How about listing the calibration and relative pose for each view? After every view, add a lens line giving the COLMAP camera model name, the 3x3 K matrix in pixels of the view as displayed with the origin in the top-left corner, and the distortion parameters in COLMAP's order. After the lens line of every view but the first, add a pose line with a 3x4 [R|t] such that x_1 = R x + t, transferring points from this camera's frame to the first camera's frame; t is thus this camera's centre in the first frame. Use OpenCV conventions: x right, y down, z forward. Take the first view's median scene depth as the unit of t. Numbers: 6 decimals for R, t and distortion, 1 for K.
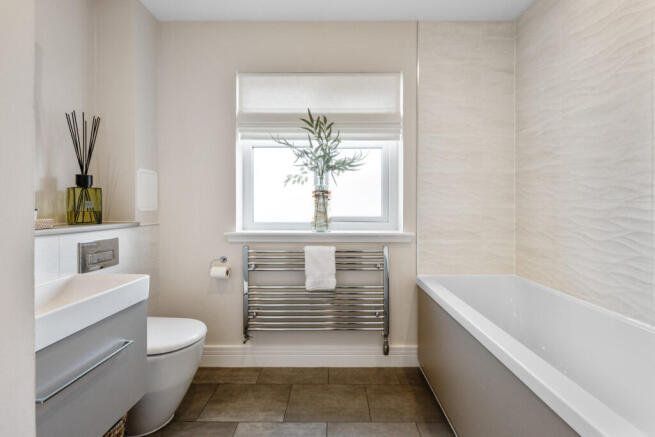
lens RADIAL K [[269.6, 0, 330.0], [0, 269.6, 208.7], [0, 0, 1]] dist [-0.000121, 0.000136]
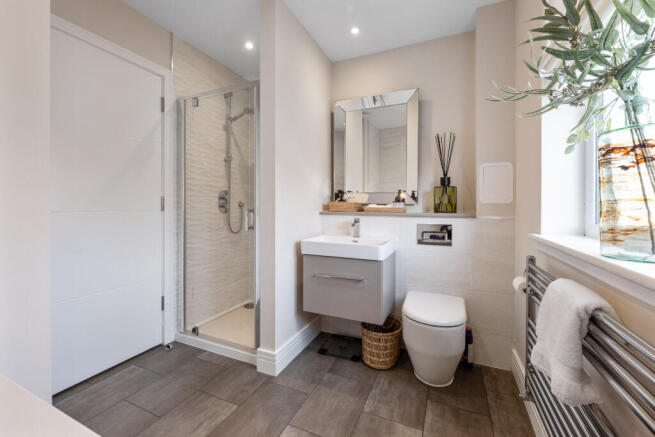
lens RADIAL K [[269.6, 0, 330.0], [0, 269.6, 208.7], [0, 0, 1]] dist [-0.000121, 0.000136]
pose [[-0.387339, 0.023115, -0.921648, 0.579789], [0.001254, 0.999698, 0.024546, 0.001145], [0.921937, 0.008352, -0.387251, 0.977316]]
